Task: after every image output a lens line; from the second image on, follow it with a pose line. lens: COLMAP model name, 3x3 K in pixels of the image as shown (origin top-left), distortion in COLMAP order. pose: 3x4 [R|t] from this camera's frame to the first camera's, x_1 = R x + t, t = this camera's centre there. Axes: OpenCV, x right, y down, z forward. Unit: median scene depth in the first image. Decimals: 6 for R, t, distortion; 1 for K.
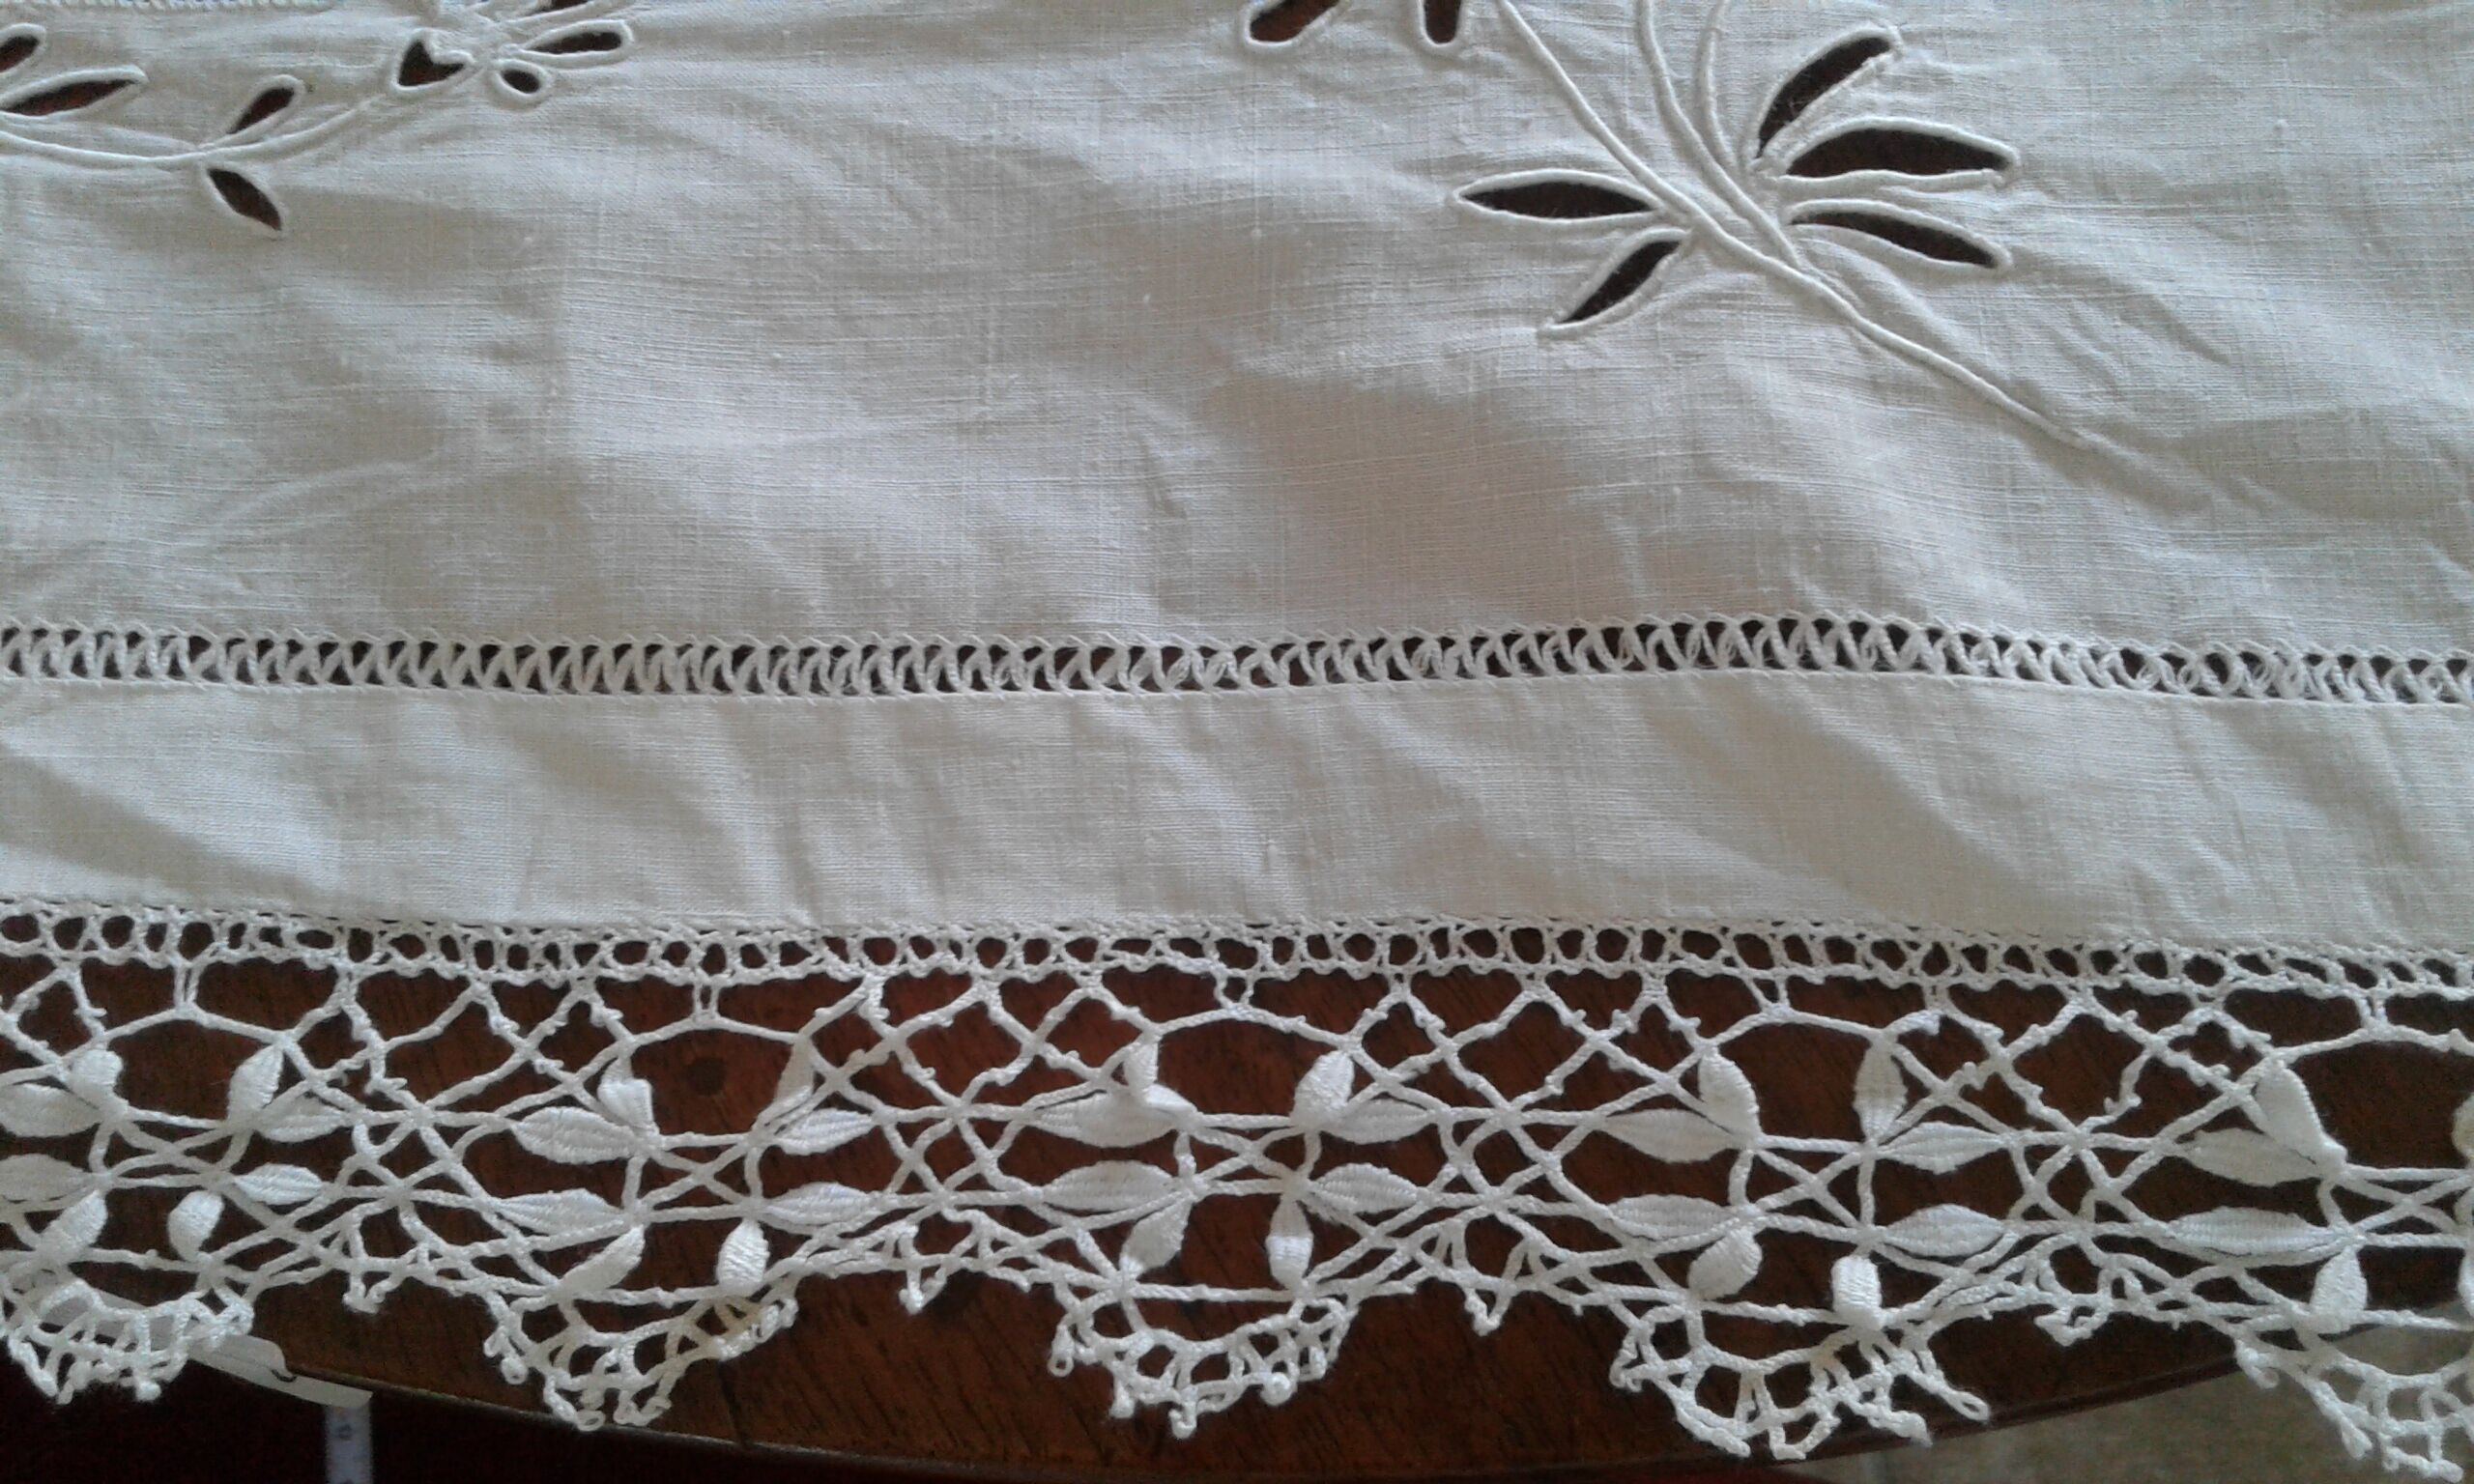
lens RADIAL K [[2256.4, 0, 1237.0], [0, 2256.4, 742.0], [0, 0, 1]] dist [0.081085, -0.219354]
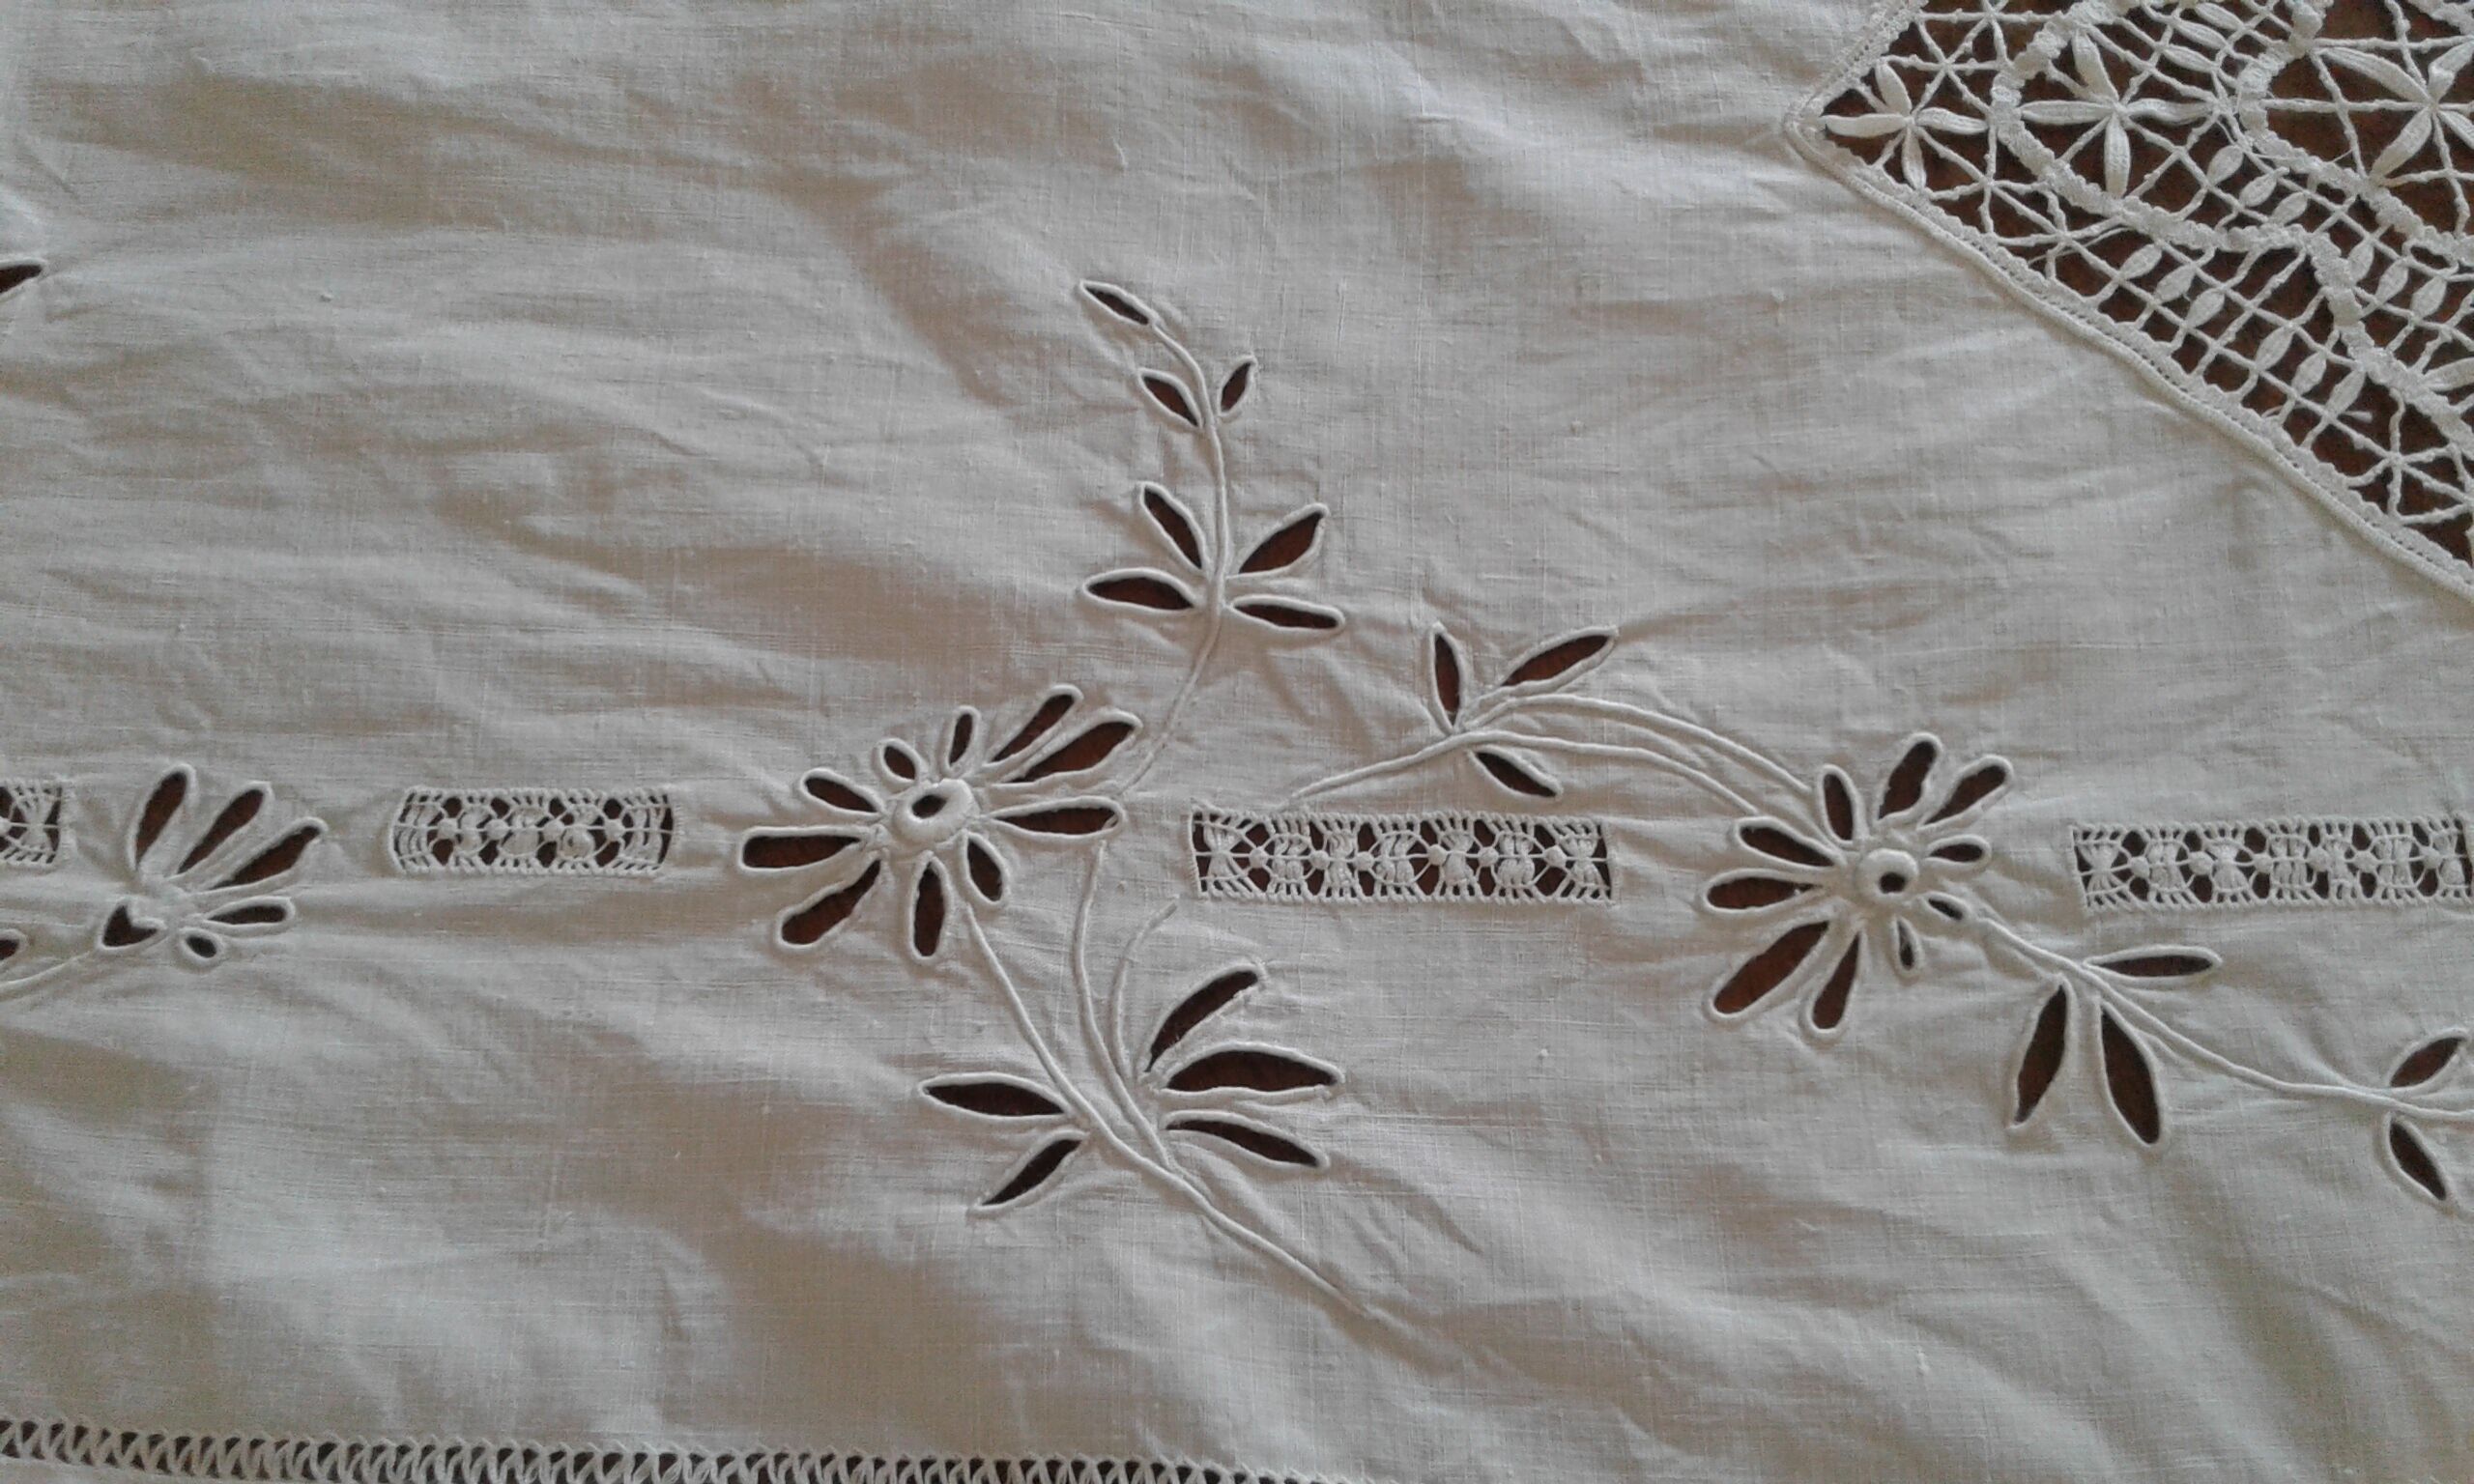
lens RADIAL K [[2256.4, 0, 1237.0], [0, 2256.4, 742.0], [0, 0, 1]] dist [0.081085, -0.219354]
pose [[0.997166, 0.040200, 0.063593, 0.189721], [-0.032669, 0.992790, -0.115331, -0.297717], [-0.067771, 0.112927, 0.991289, -0.333285]]
